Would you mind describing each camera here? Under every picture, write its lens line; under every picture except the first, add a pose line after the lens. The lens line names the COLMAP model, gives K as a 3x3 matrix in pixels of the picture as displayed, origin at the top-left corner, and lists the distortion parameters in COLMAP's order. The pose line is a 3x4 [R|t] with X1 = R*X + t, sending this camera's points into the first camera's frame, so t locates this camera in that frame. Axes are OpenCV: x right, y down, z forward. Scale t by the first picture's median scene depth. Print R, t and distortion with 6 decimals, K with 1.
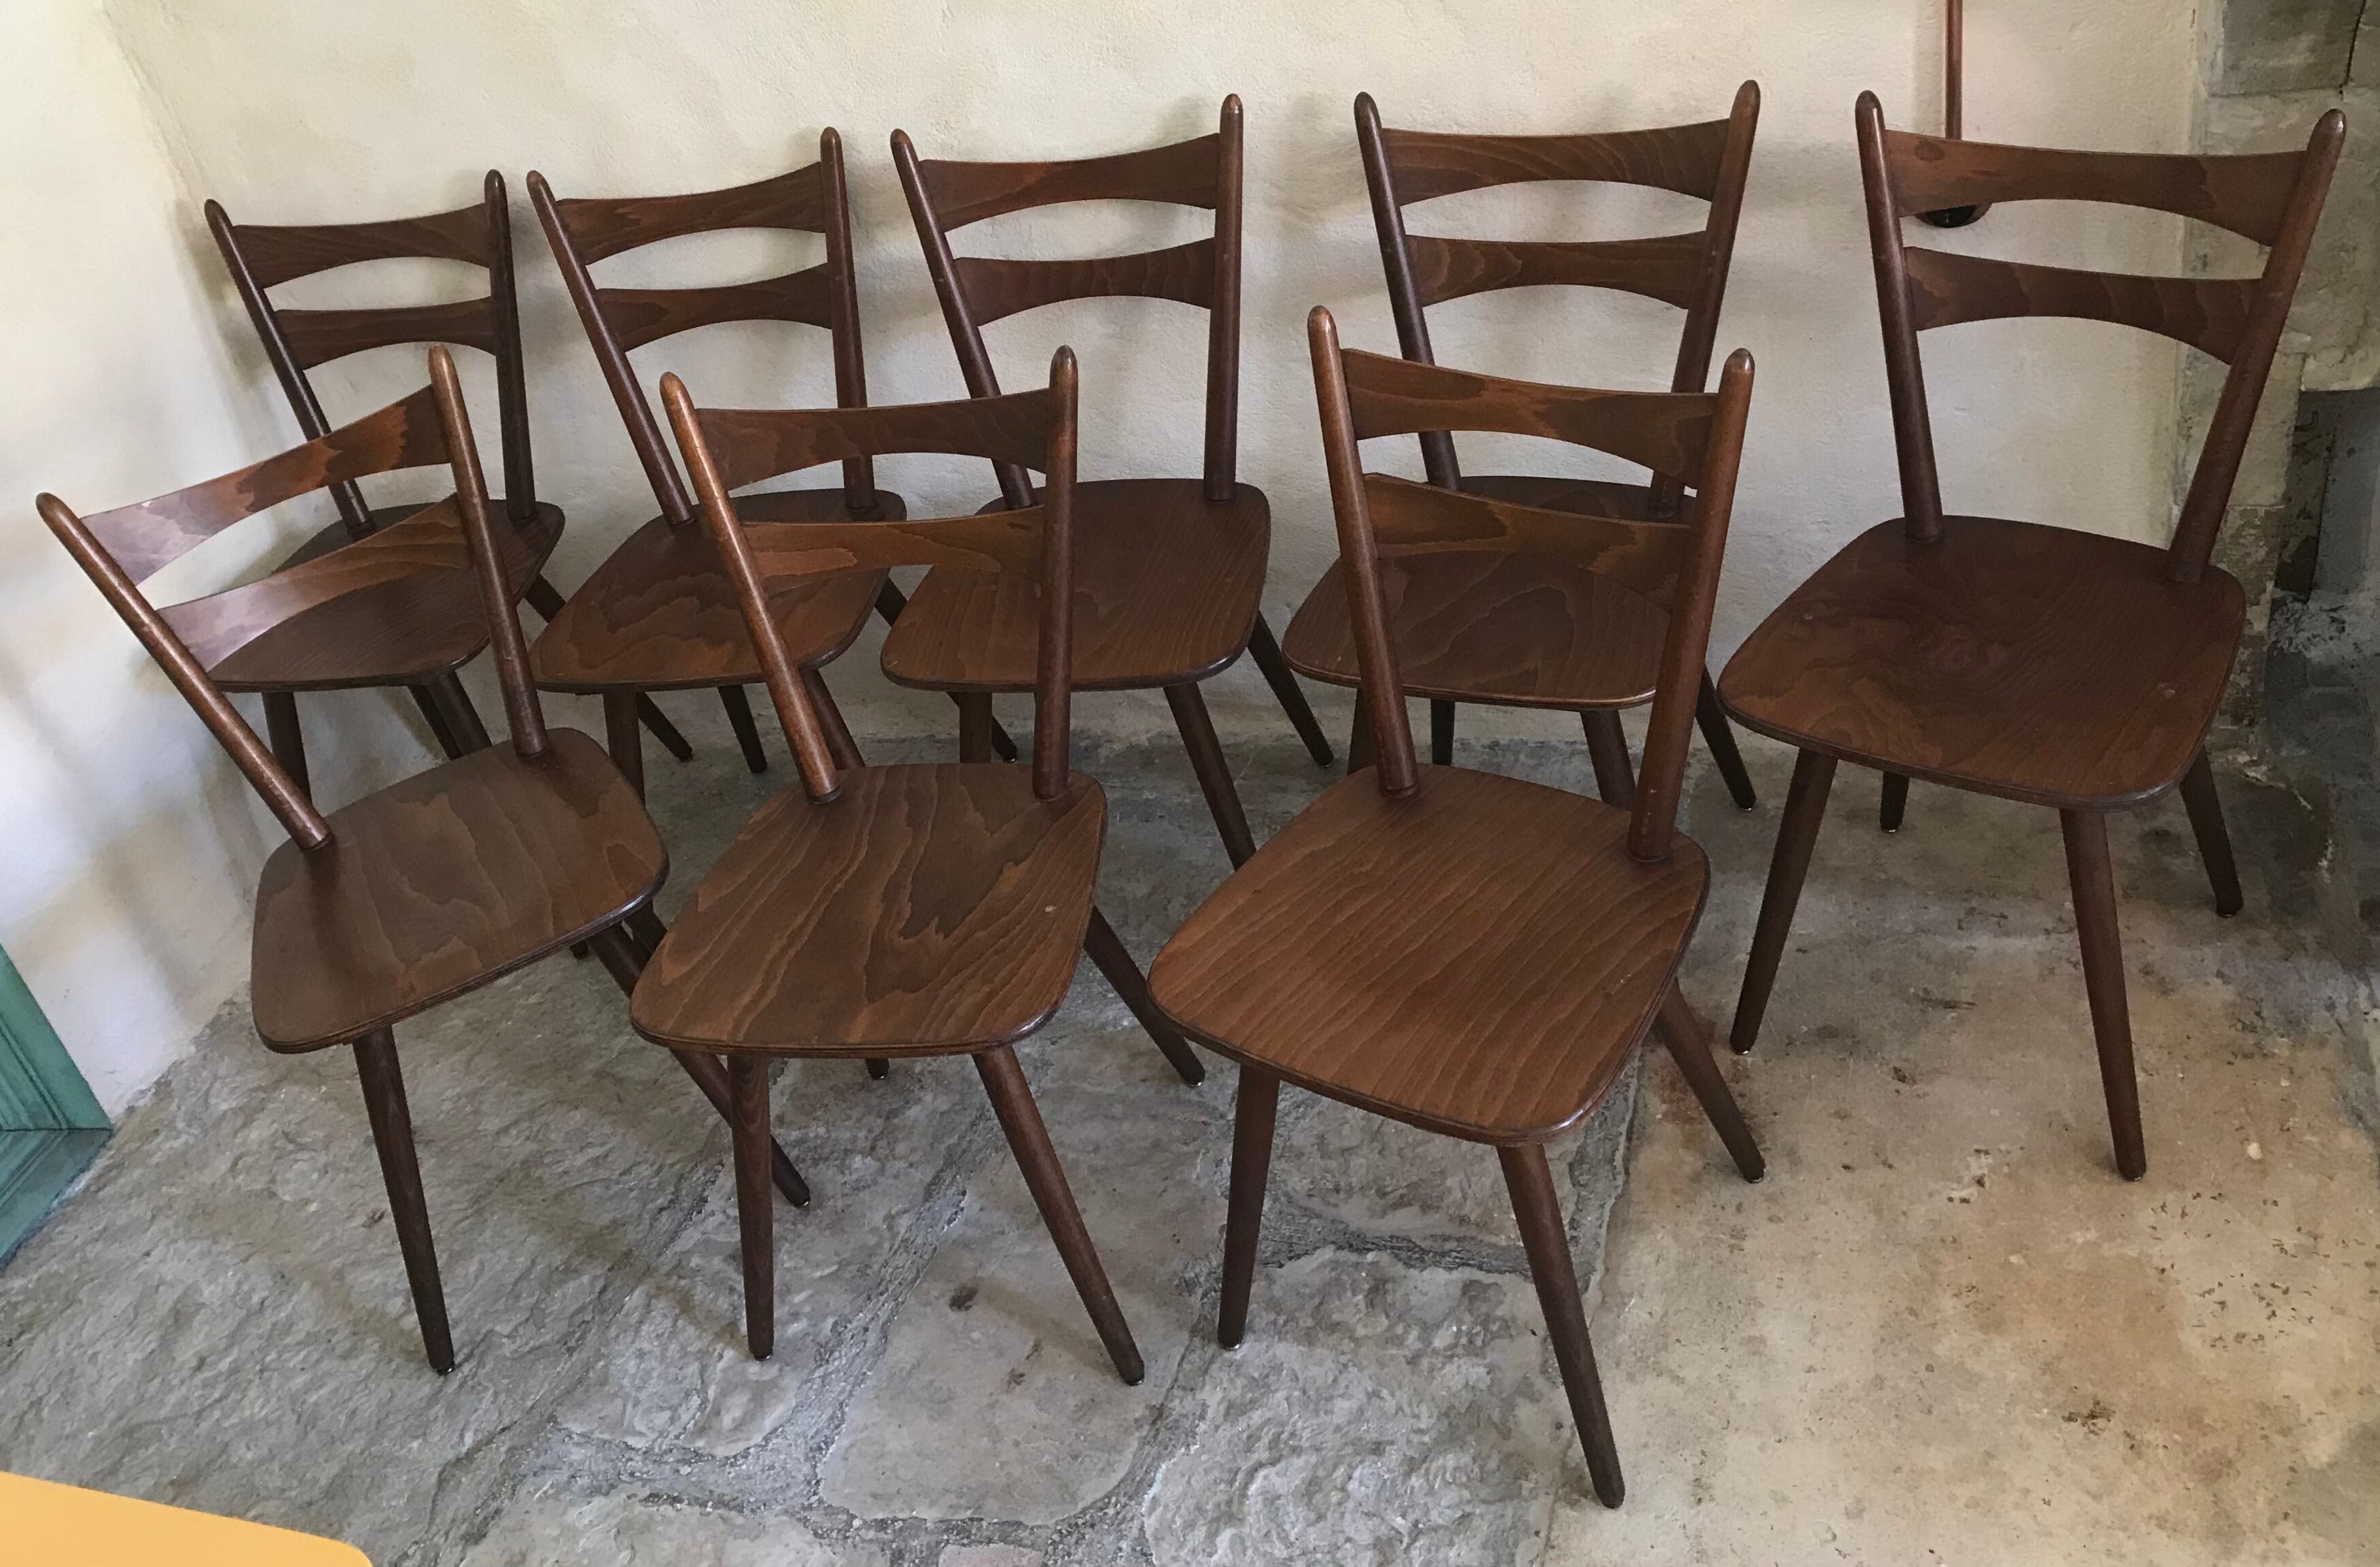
lens RADIAL K [[2227.6, 0, 1141.7], [0, 2227.6, 626.6], [0, 0, 1]] dist [0.018339, 0.005957]
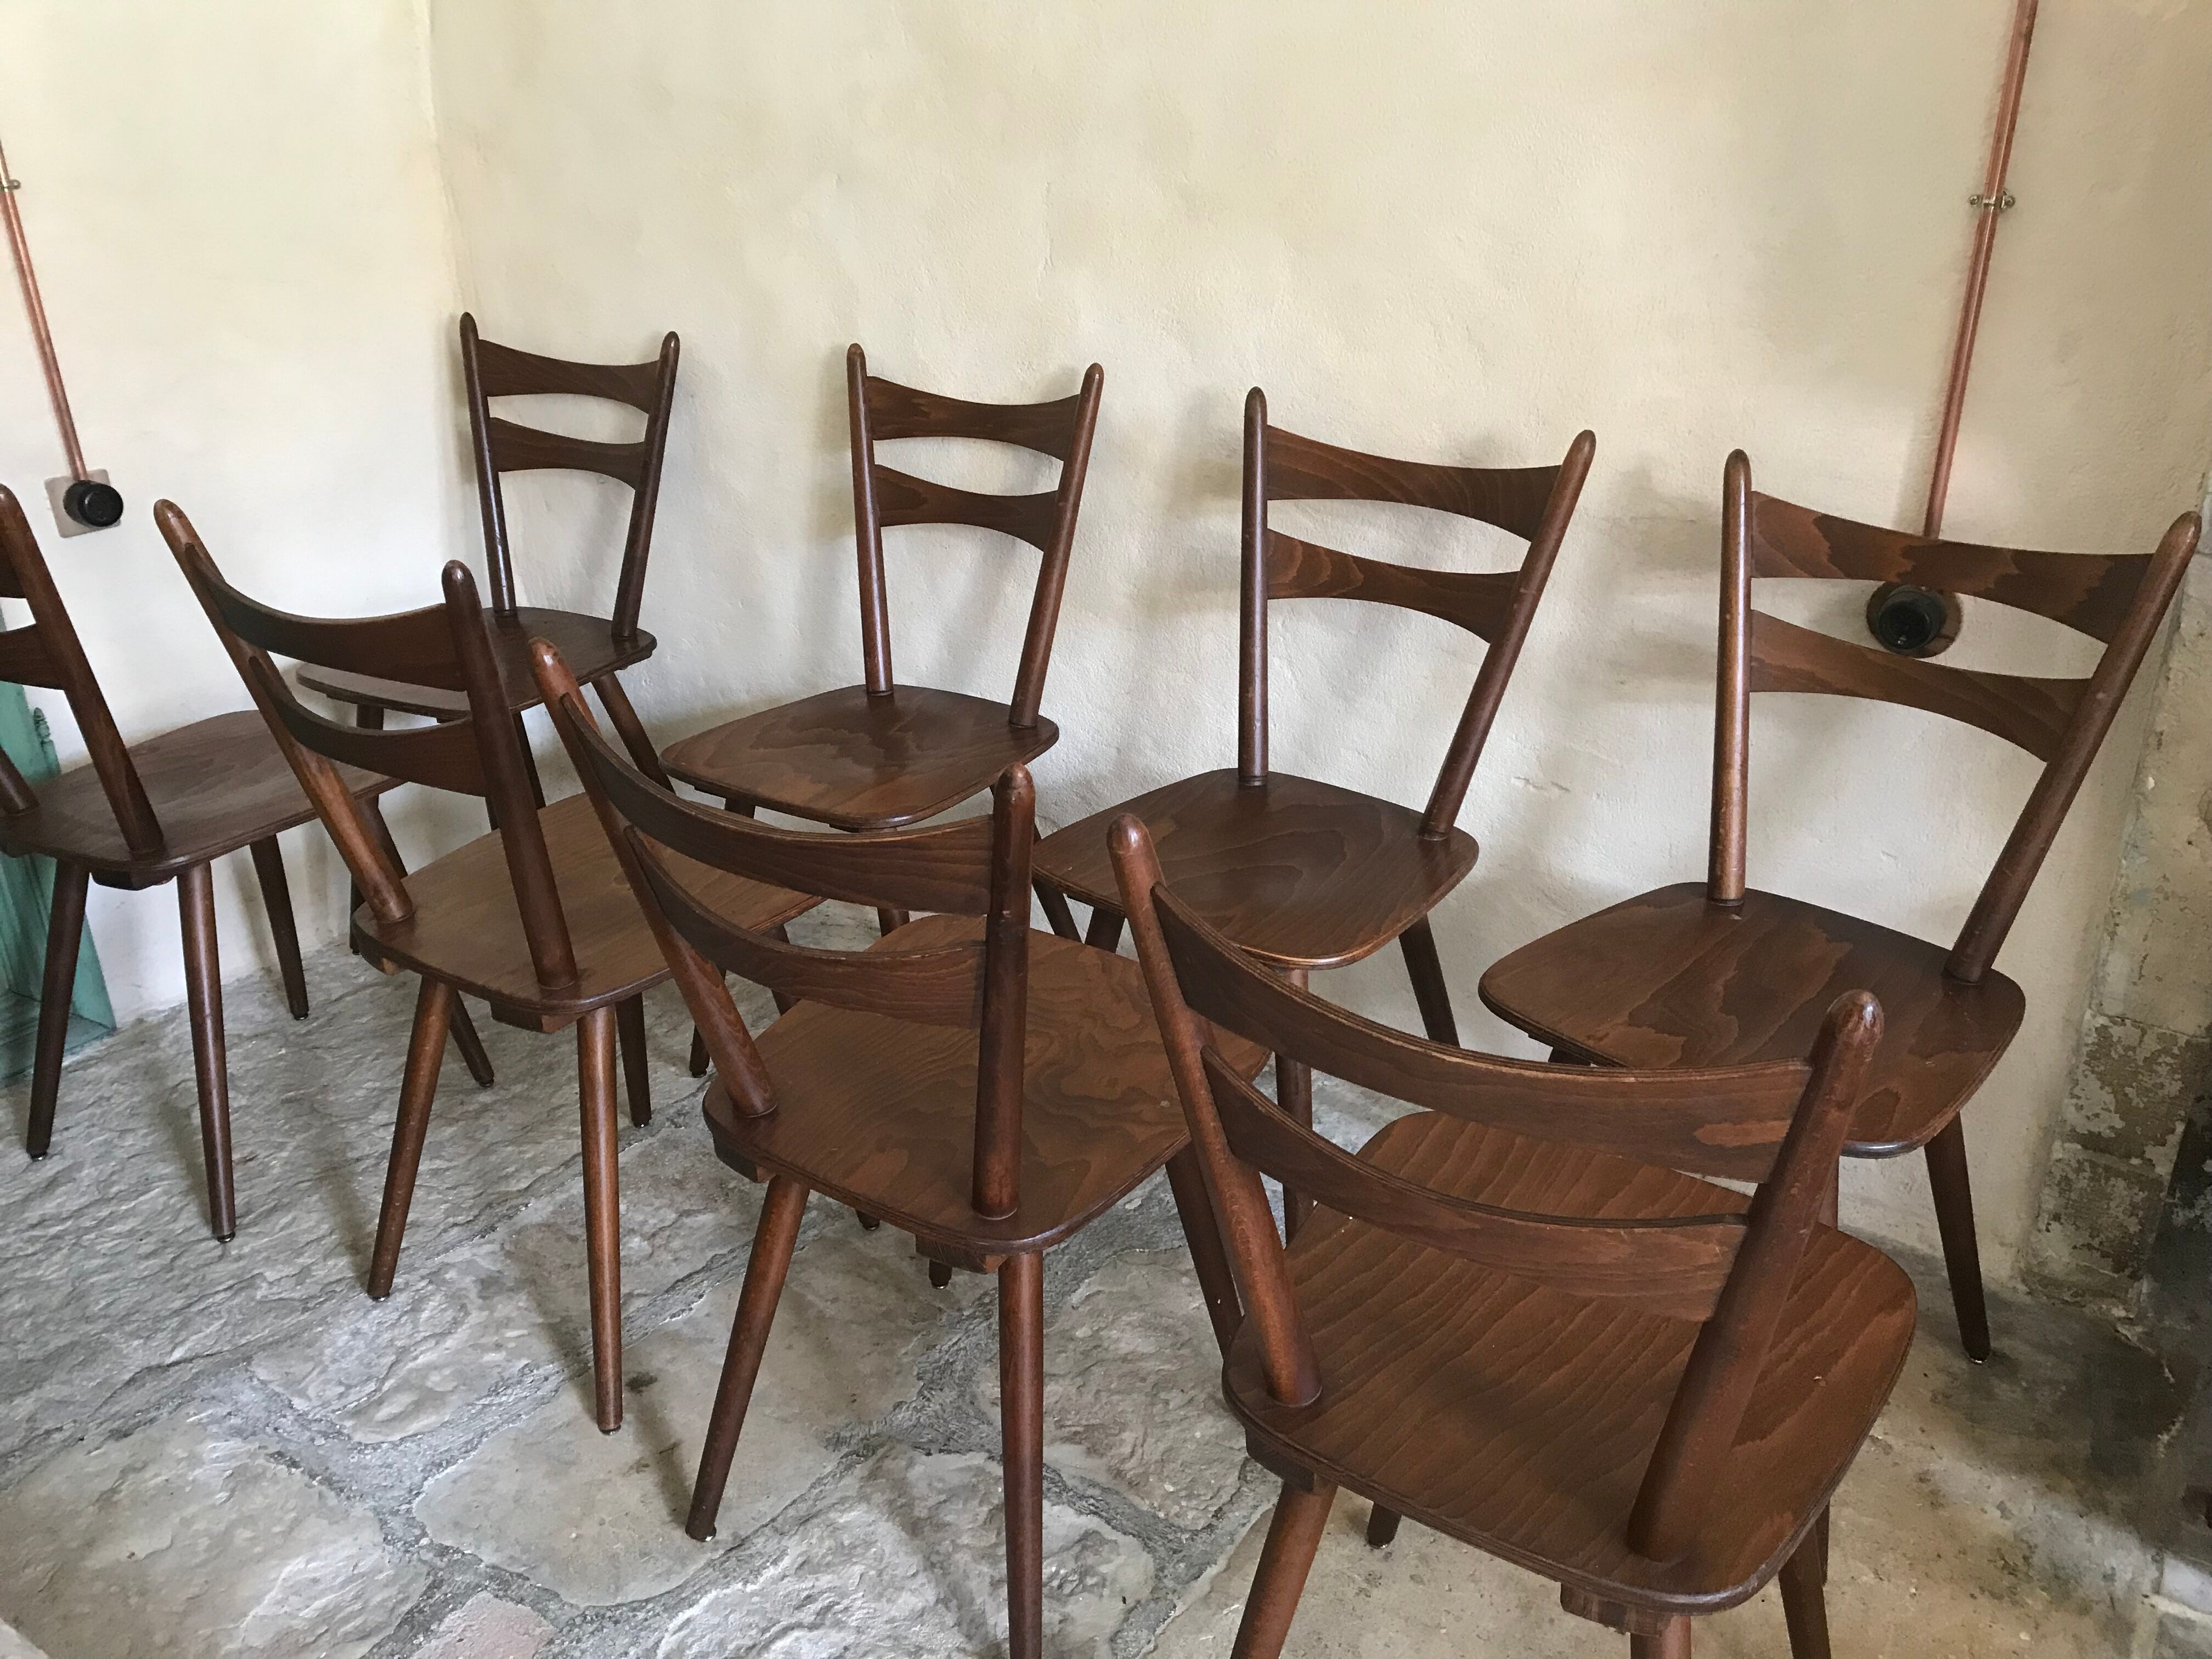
lens RADIAL K [[1808.5, 0, 1106.0], [0, 1808.5, 829.5], [0, 0, 1]] dist [0.008674, 0.015008]
pose [[0.940516, 0.279063, -0.193788, 0.215116], [-0.301295, 0.948670, -0.096157, 0.078392], [0.157007, 0.148824, 0.976320, 0.190313]]
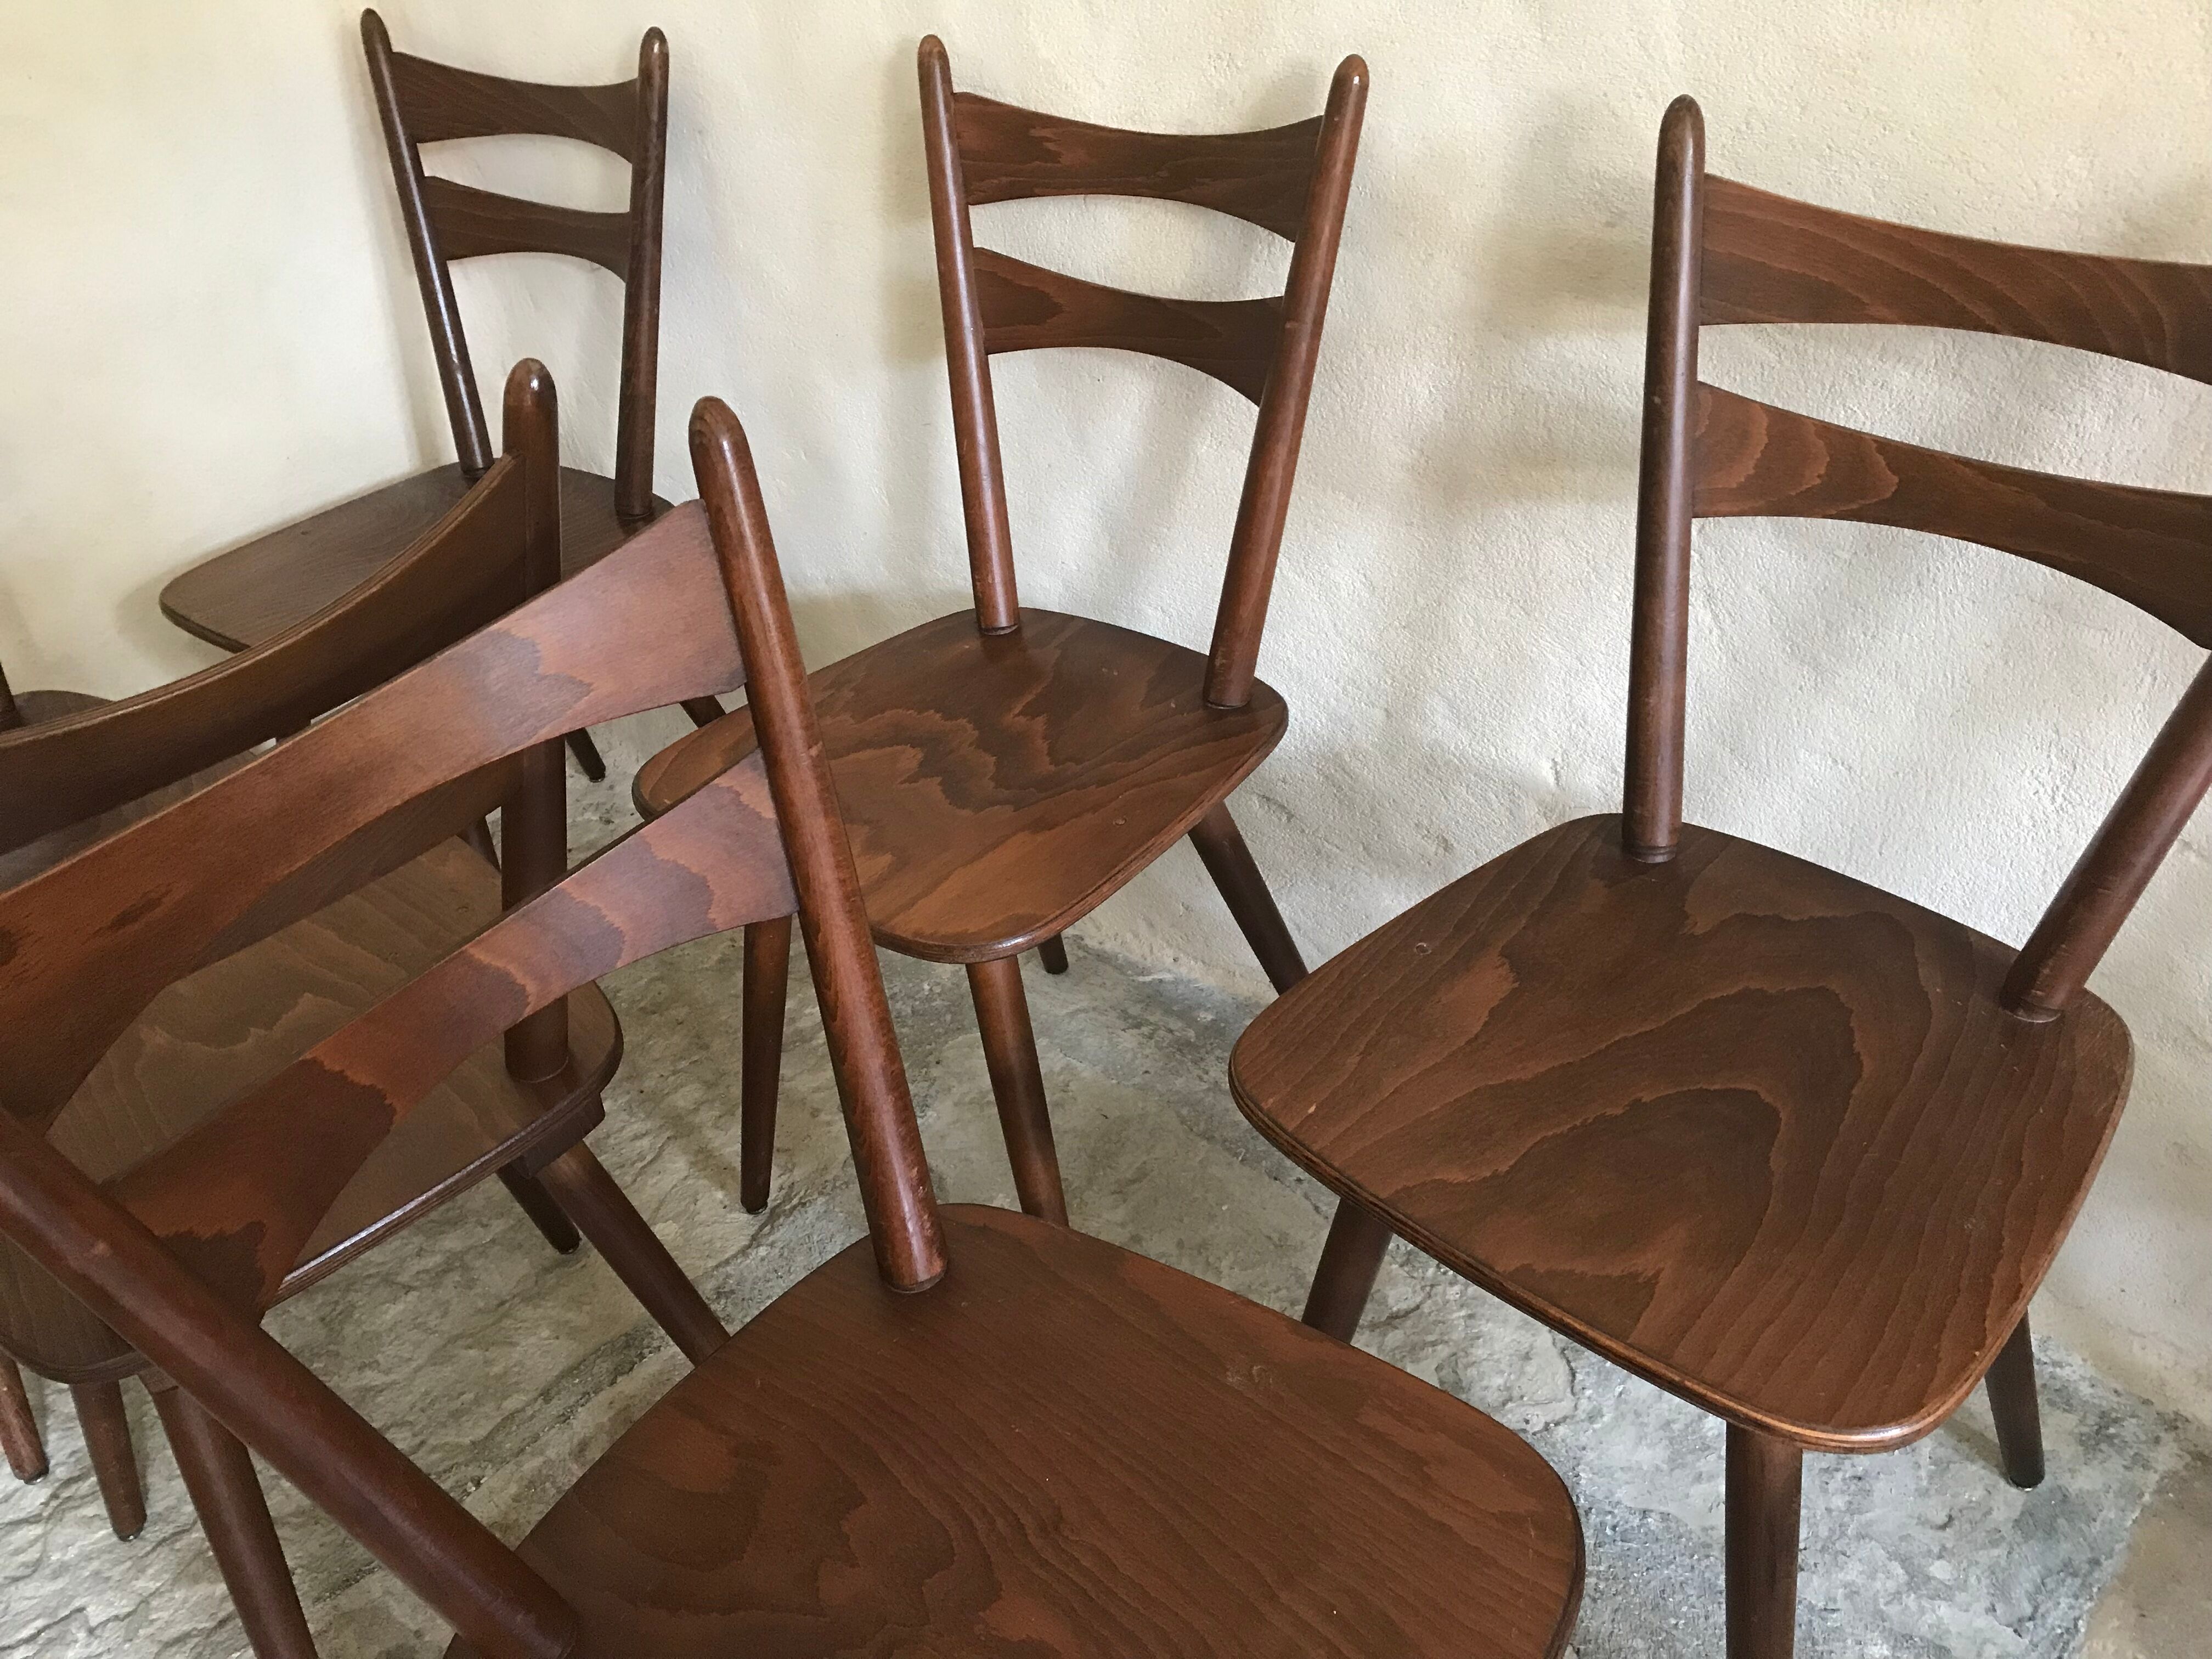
lens RADIAL K [[1815.2, 0, 1096.6], [0, 1815.2, 816.1], [0, 0, 1]] dist [-0.001327, 0.001904]
pose [[0.915323, 0.302224, -0.266165, 0.085496], [-0.281344, 0.952772, 0.114326, -0.085983], [0.288147, -0.029762, 0.957124, 0.586274]]
